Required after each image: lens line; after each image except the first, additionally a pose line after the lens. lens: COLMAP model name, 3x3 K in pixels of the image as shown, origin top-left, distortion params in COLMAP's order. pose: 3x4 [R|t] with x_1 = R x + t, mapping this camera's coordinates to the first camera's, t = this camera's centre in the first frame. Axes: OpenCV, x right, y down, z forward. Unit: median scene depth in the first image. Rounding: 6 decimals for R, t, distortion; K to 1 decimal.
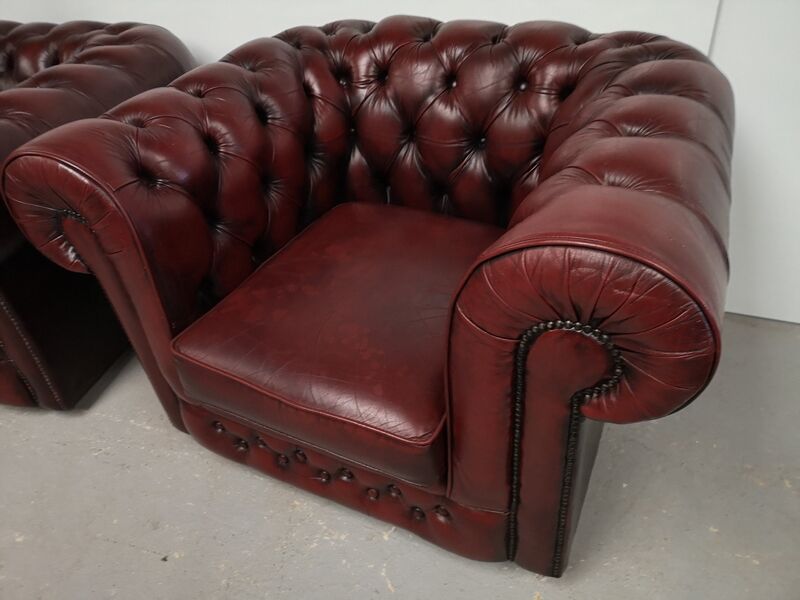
lens RADIAL K [[618.1, 0, 400.0], [0, 618.1, 300.0], [0, 0, 1]] dist [0.054728, -0.048760]
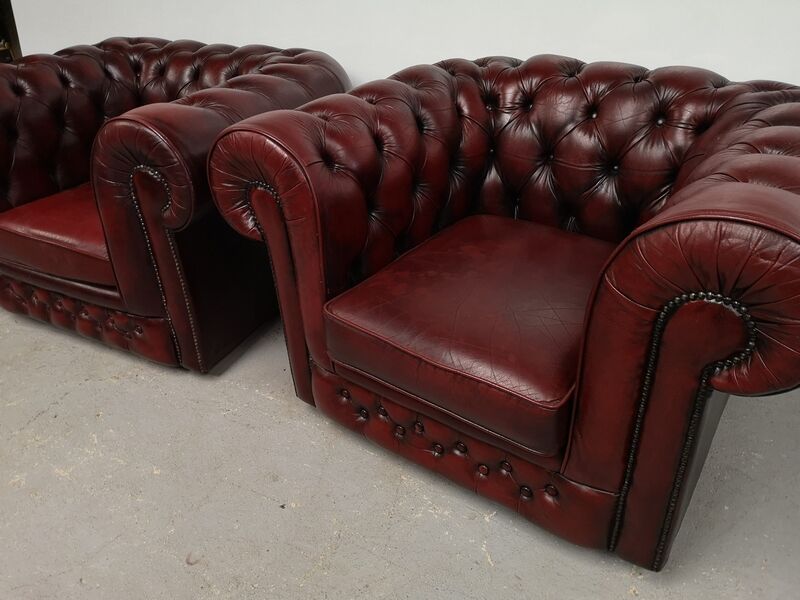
lens RADIAL K [[633.6, 0, 400.0], [0, 633.6, 300.0], [0, 0, 1]] dist [0.039635, -0.069578]
pose [[0.985537, 0.120782, -0.118862, -0.085158], [-0.131685, 0.987325, -0.088592, 0.129554], [0.106655, 0.102963, 0.988951, -0.122073]]
